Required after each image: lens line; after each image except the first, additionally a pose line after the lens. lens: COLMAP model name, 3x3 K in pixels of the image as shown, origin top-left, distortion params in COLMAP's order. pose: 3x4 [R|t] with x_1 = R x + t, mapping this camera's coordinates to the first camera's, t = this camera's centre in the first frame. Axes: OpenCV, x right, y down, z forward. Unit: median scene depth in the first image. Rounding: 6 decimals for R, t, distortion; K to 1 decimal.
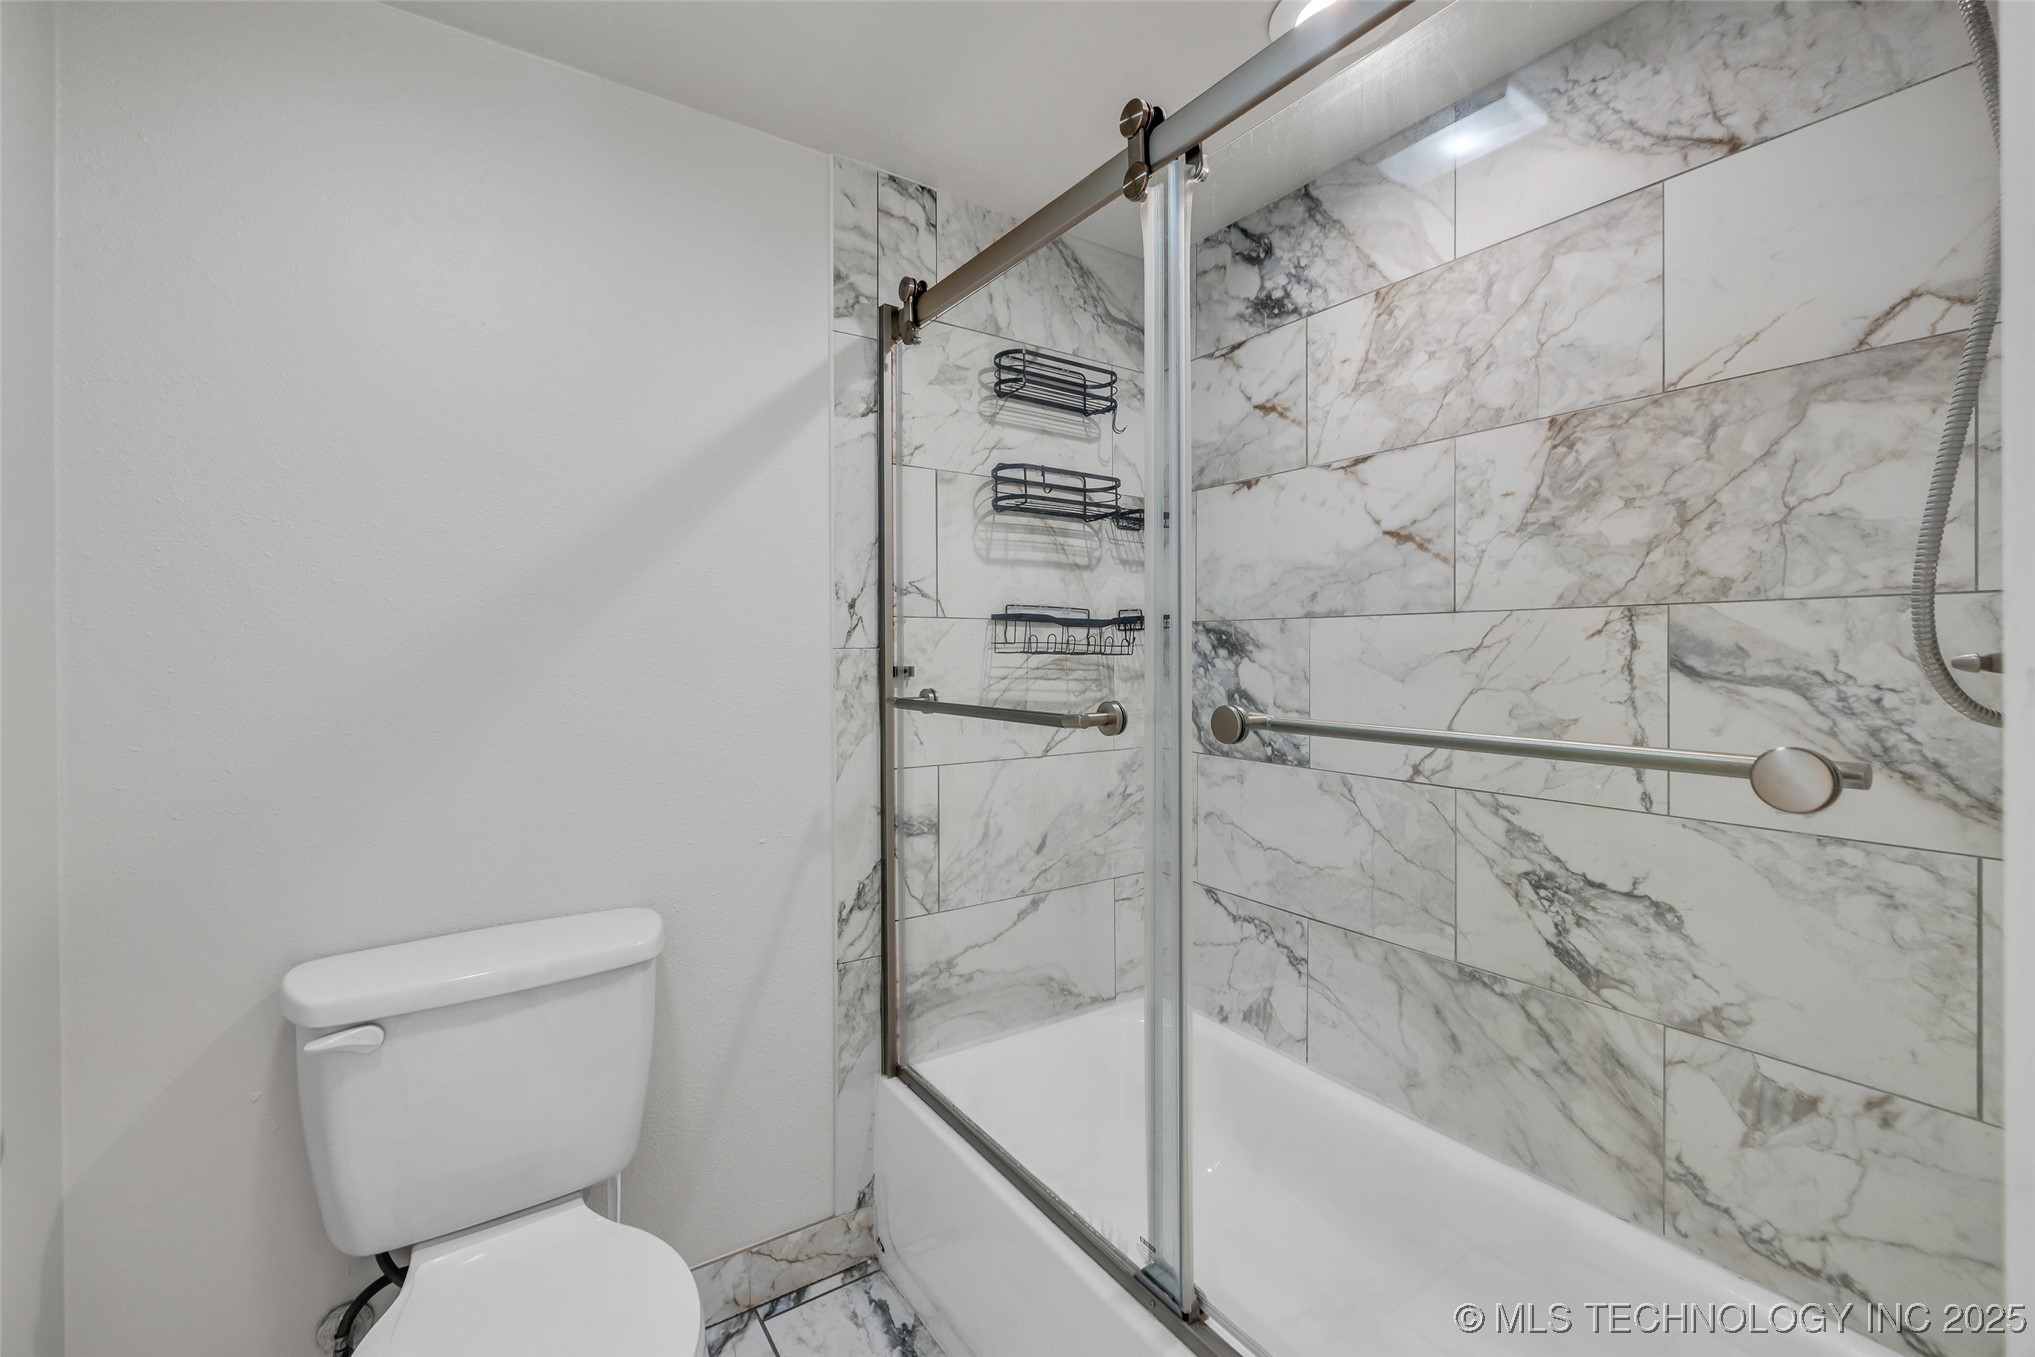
lens RADIAL K [[859.5, 0, 1024.1], [0, 859.5, 672.2], [0, 0, 1]] dist [-0.001567, 0.001280]
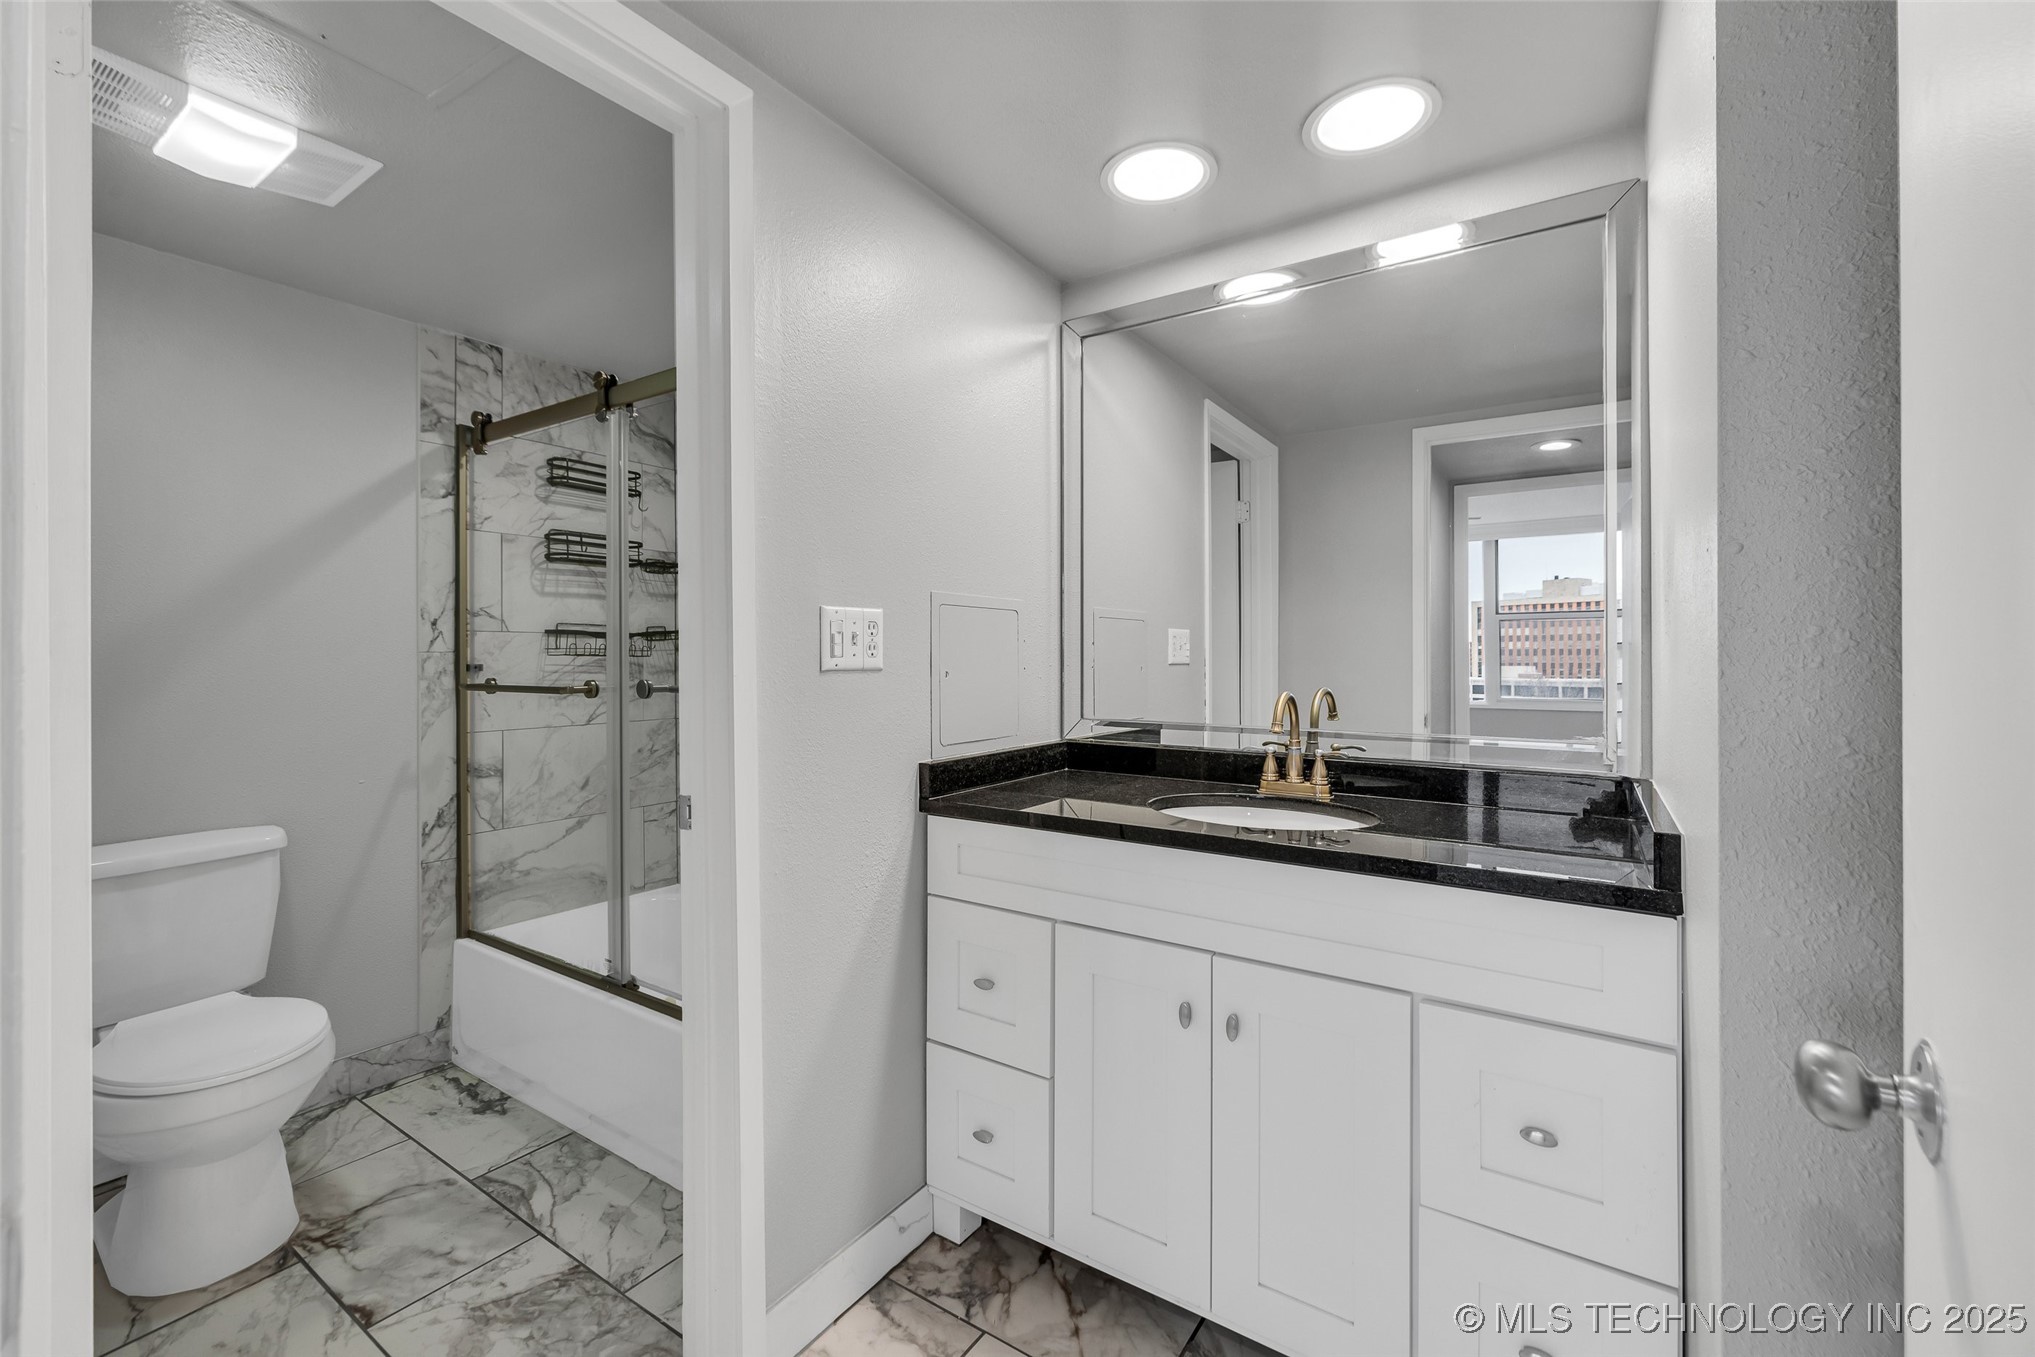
lens RADIAL K [[859.5, 0, 1019.0], [0, 859.5, 659.4], [0, 0, 1]] dist [-0.001567, 0.001280]
pose [[0.928988, -0.001050, 0.370110, 0.188972], [0.008564, 0.999789, -0.018658, 0.021606], [-0.370012, 0.020502, 0.928801, -0.752747]]
